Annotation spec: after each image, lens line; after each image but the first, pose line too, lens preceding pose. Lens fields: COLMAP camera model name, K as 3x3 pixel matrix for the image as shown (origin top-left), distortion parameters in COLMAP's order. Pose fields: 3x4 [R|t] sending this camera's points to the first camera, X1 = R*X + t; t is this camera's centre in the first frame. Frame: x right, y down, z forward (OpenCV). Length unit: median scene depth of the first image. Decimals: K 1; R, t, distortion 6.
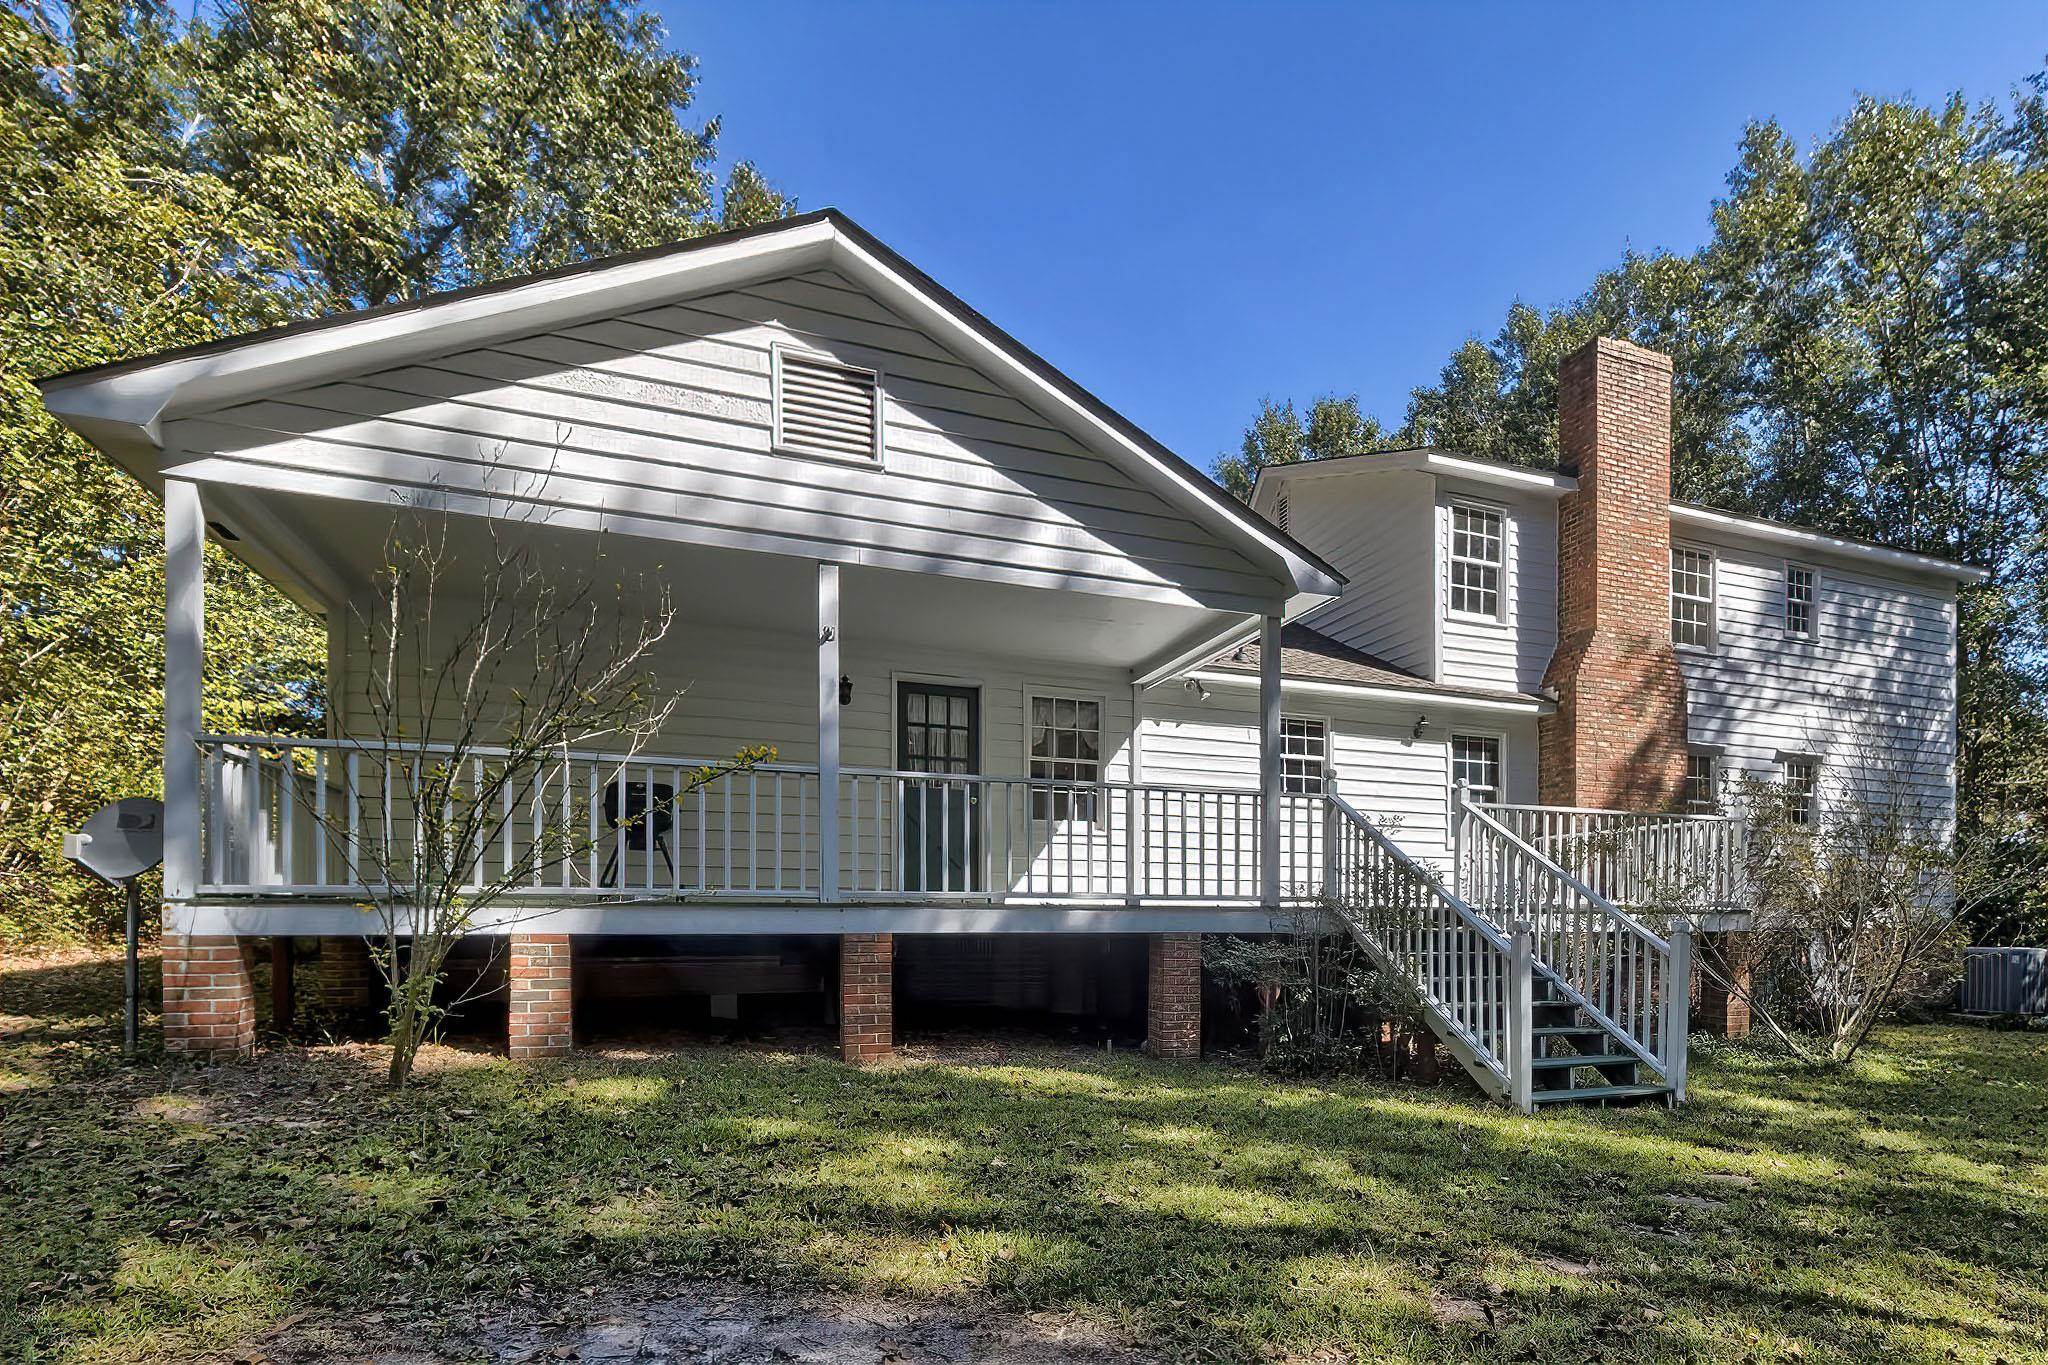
lens RADIAL K [[931.6, 0, 903.1], [0, 931.6, 685.6], [0, 0, 1]] dist [0.016008, 0.000571]
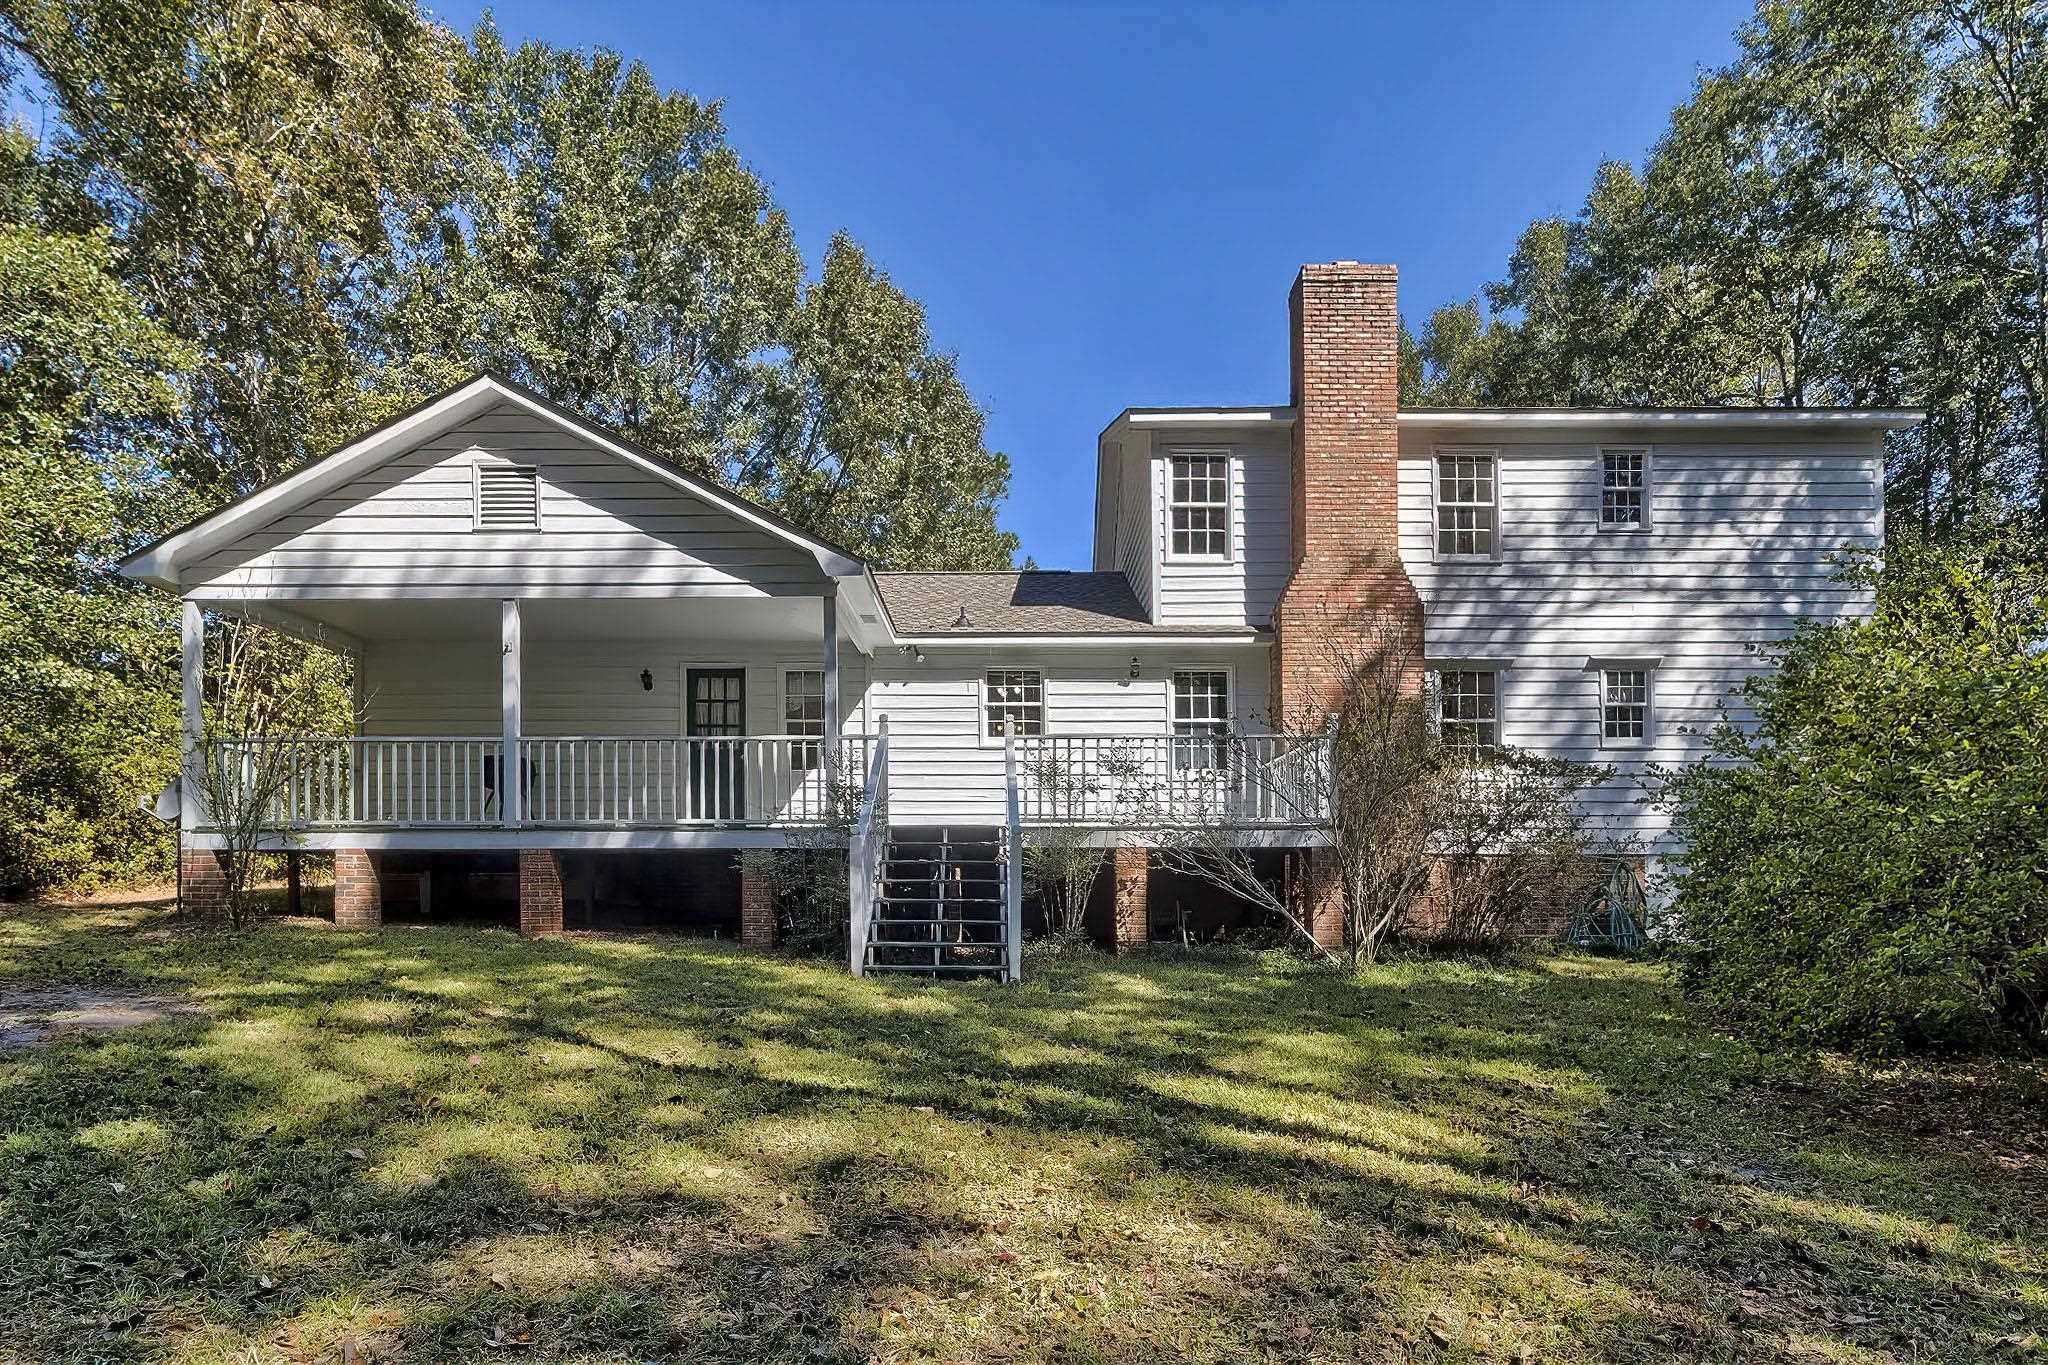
lens RADIAL K [[935.1, 0, 1025.8], [0, 935.1, 643.9], [0, 0, 1]] dist [0.003565, 0.000306]
pose [[0.919726, -0.093699, -0.381215, 0.822089], [0.089734, 0.995566, -0.028208, 0.034844], [0.382168, -0.008265, 0.924056, -0.040355]]
